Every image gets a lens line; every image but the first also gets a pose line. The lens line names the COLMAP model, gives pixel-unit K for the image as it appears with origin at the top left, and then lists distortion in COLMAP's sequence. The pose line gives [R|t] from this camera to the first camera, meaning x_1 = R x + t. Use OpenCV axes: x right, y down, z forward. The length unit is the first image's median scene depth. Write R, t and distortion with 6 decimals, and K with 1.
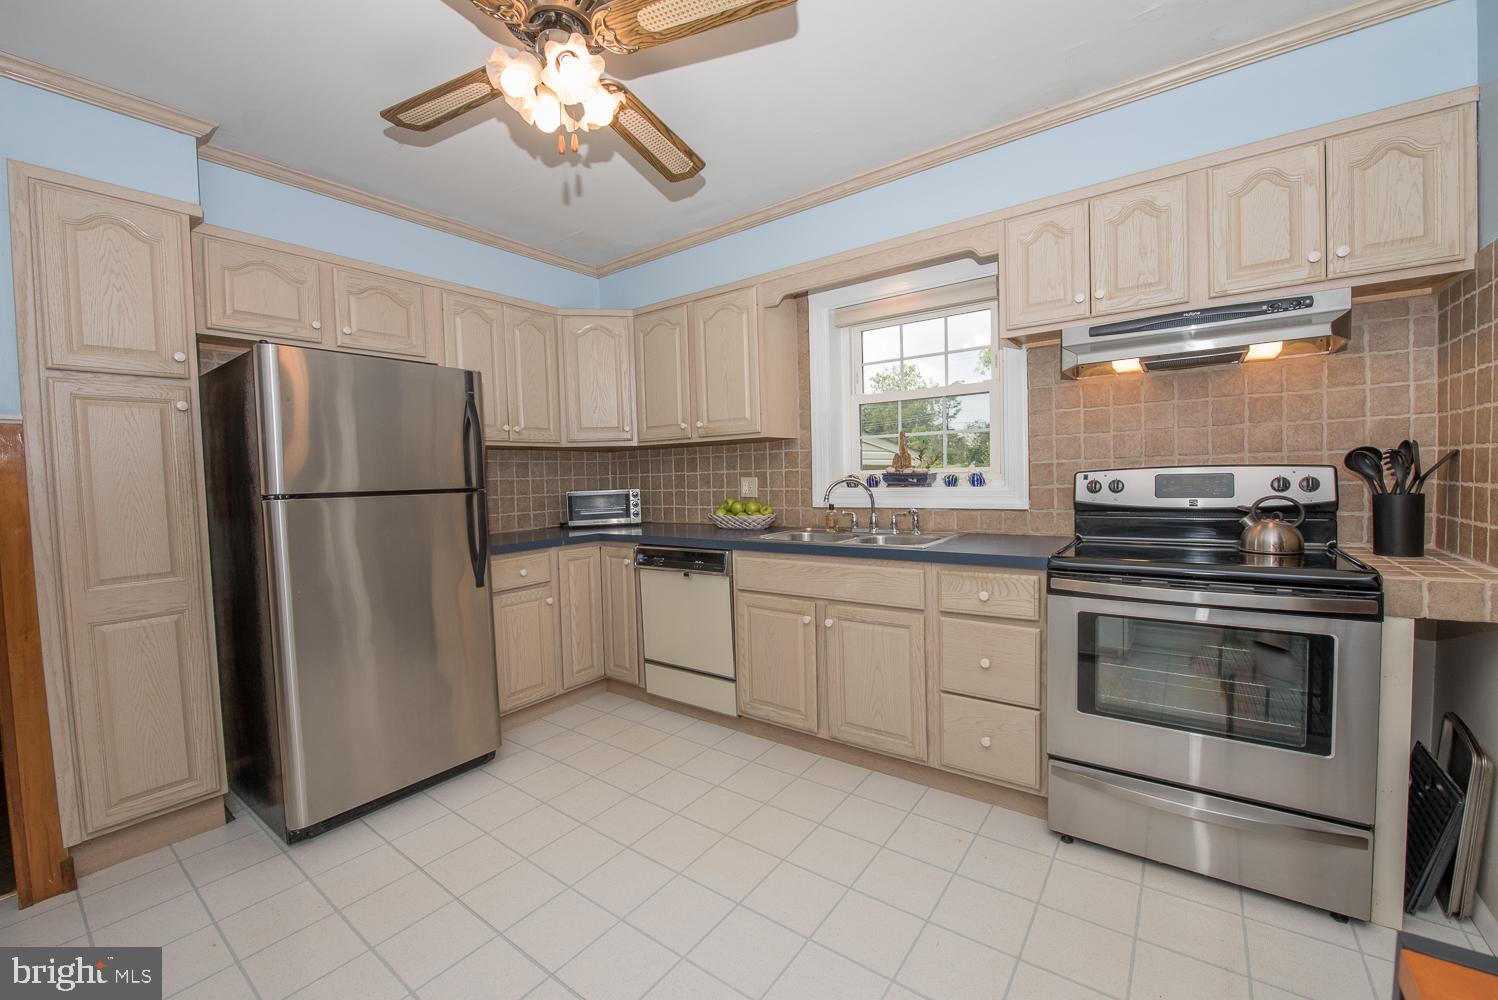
lens RADIAL K [[601.4, 0, 746.9], [0, 601.4, 500.0], [0, 0, 1]] dist [-0.017206, -0.000409]
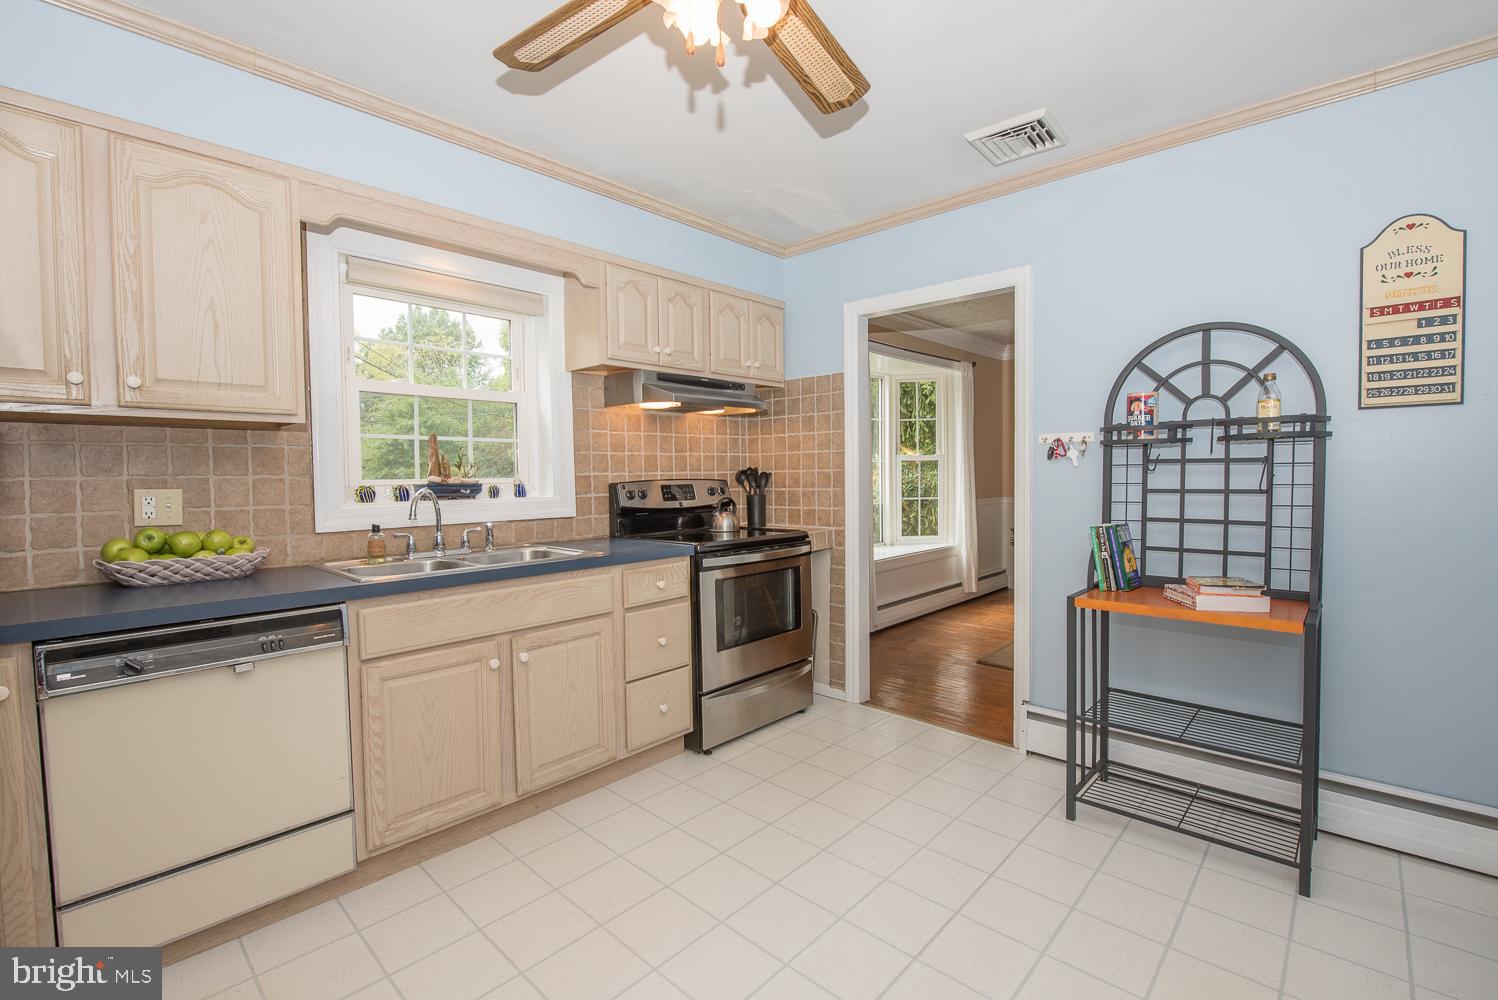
lens RADIAL K [[671.5, 0, 748.0], [0, 671.5, 497.0], [0, 0, 1]] dist [-0.002001, -0.000490]
pose [[0.105544, -0.005396, 0.994400, -0.680771], [0.053068, 0.998591, -0.000213, -0.003034], [-0.992998, 0.052793, 0.105682, 0.509049]]
